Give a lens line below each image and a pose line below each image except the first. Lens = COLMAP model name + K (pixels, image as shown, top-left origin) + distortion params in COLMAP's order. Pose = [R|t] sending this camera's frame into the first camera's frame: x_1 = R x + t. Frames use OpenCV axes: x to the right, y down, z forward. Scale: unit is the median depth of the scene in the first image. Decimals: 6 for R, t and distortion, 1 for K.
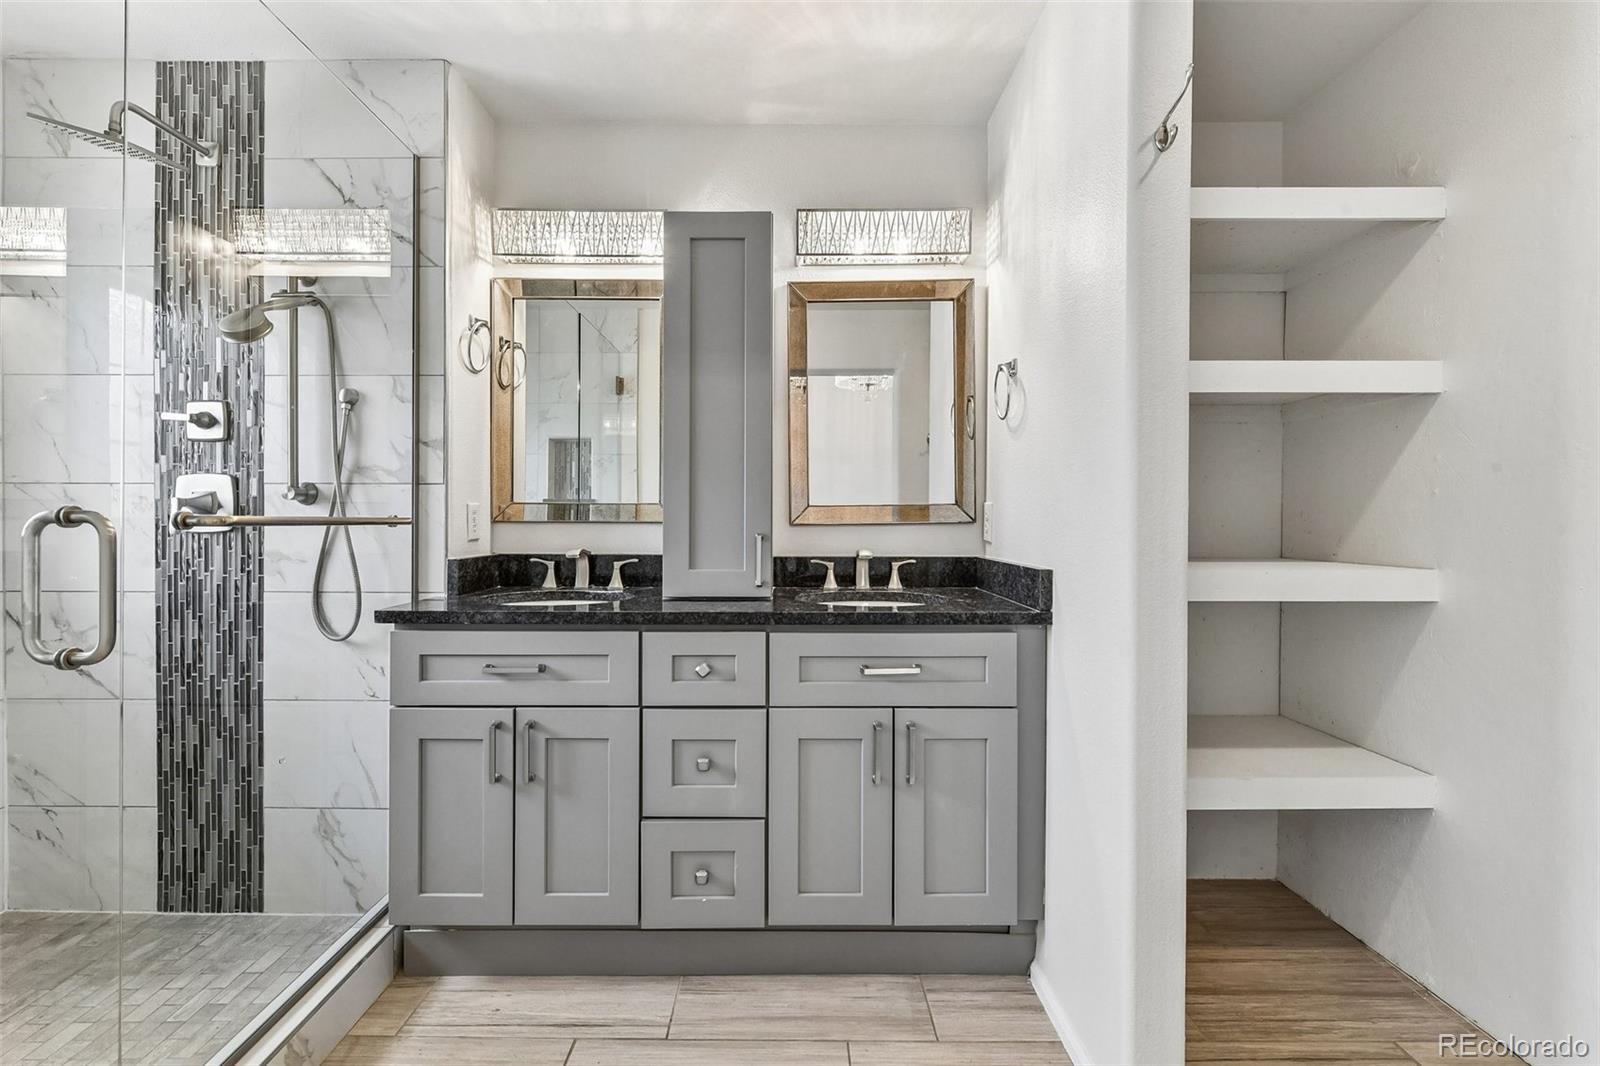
lens RADIAL K [[662.8, 0, 815.0], [0, 662.8, 524.3], [0, 0, 1]] dist [-0.001909, -0.001968]
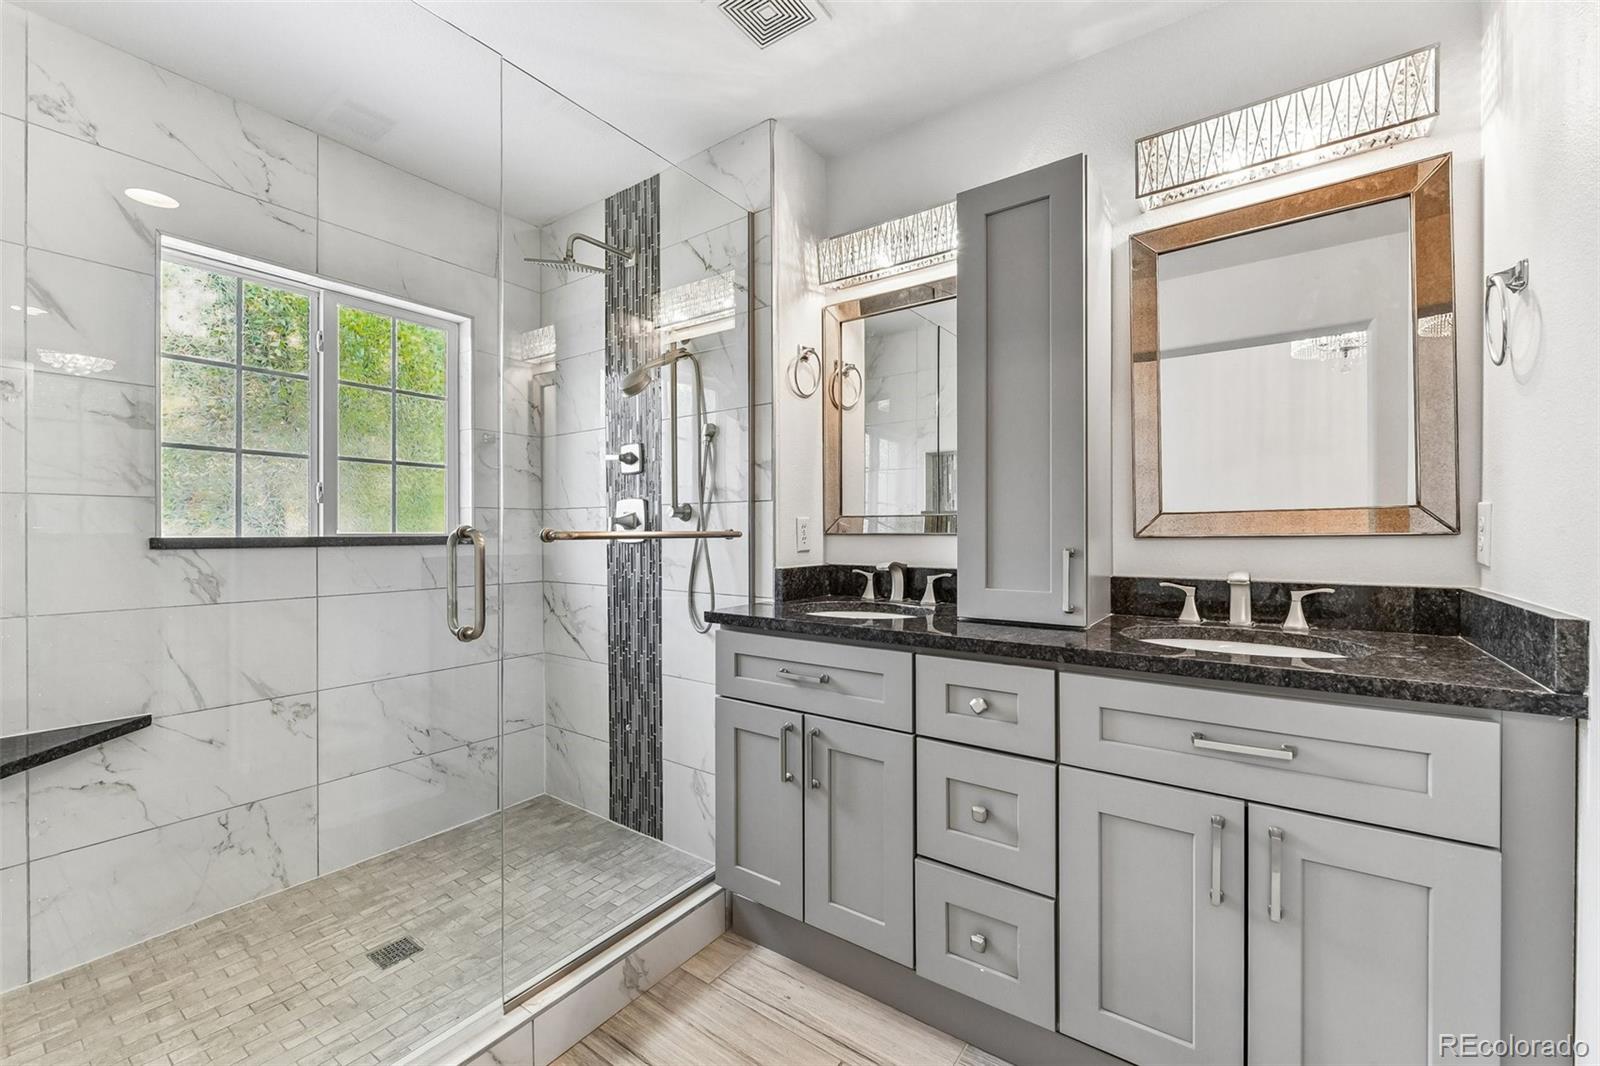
lens RADIAL K [[662.8, 0, 792.3], [0, 662.8, 531.8], [0, 0, 1]] dist [-0.001909, -0.001968]
pose [[0.796385, -0.003319, -0.604780, 0.140577], [0.001736, 0.999993, -0.003202, -0.005016], [0.604787, 0.001500, 0.796386, 0.135788]]
